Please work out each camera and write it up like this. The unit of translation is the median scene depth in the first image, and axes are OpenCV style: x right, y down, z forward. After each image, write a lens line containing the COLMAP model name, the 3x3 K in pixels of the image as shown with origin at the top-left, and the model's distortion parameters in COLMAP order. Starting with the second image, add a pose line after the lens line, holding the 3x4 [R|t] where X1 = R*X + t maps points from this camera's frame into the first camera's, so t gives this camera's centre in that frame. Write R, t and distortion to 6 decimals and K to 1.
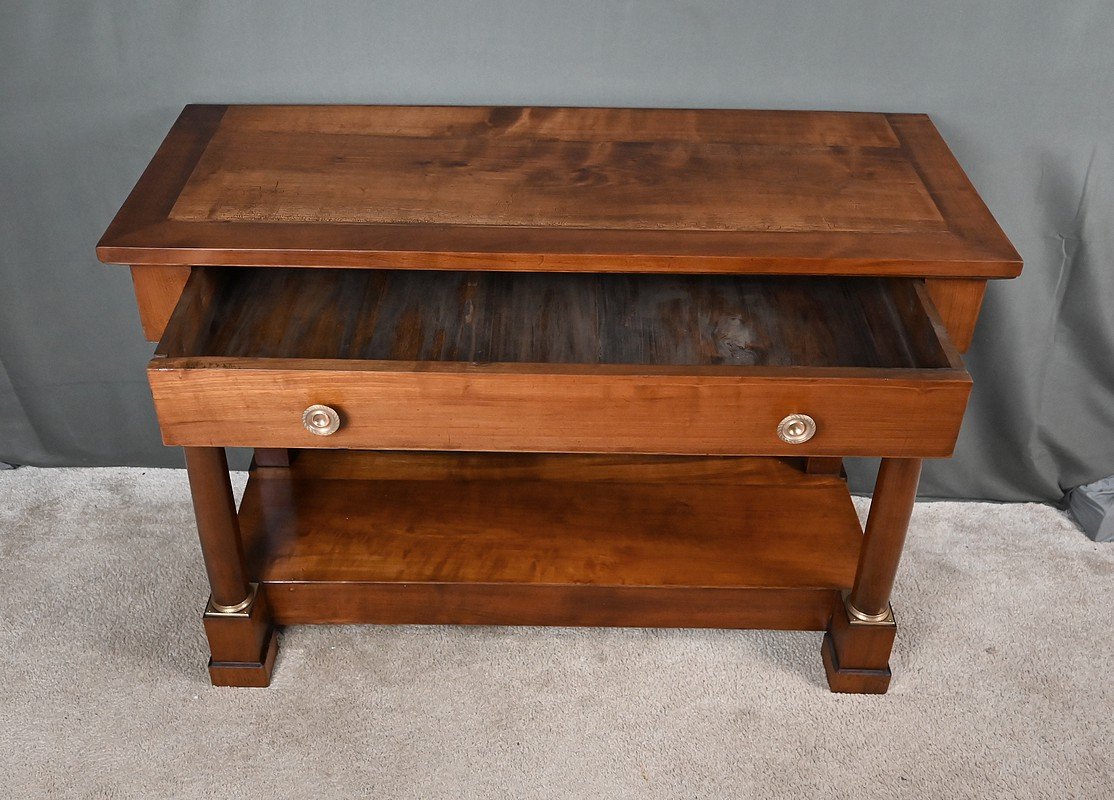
lens RADIAL K [[1180.6, 0, 532.0], [0, 1180.6, 308.3], [0, 0, 1]] dist [-0.004064, 0.017214]
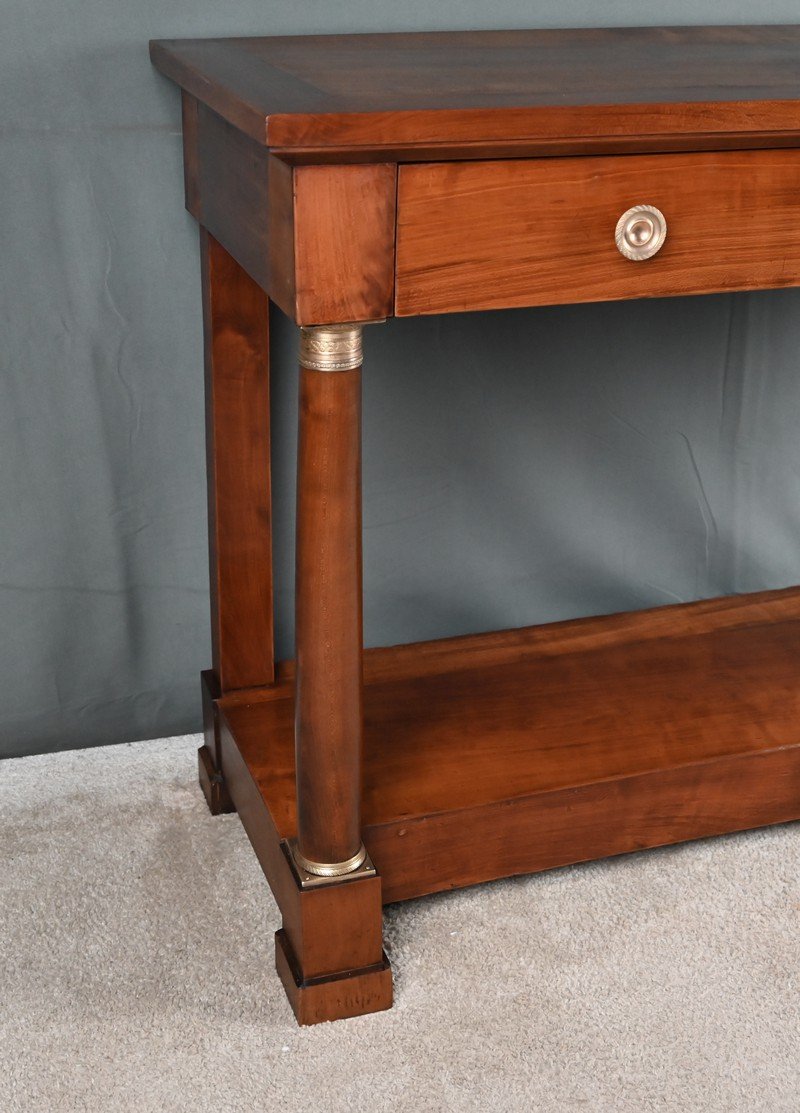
lens RADIAL K [[1503.8, 0, 400.7], [0, 1503.8, 536.9], [0, 0, 1]] dist [0.018256, 0.012303]
pose [[0.941031, -0.125439, 0.314208, -0.478259], [0.165805, 0.980540, -0.105119, 0.191646], [-0.294907, 0.151018, 0.943517, 0.287069]]
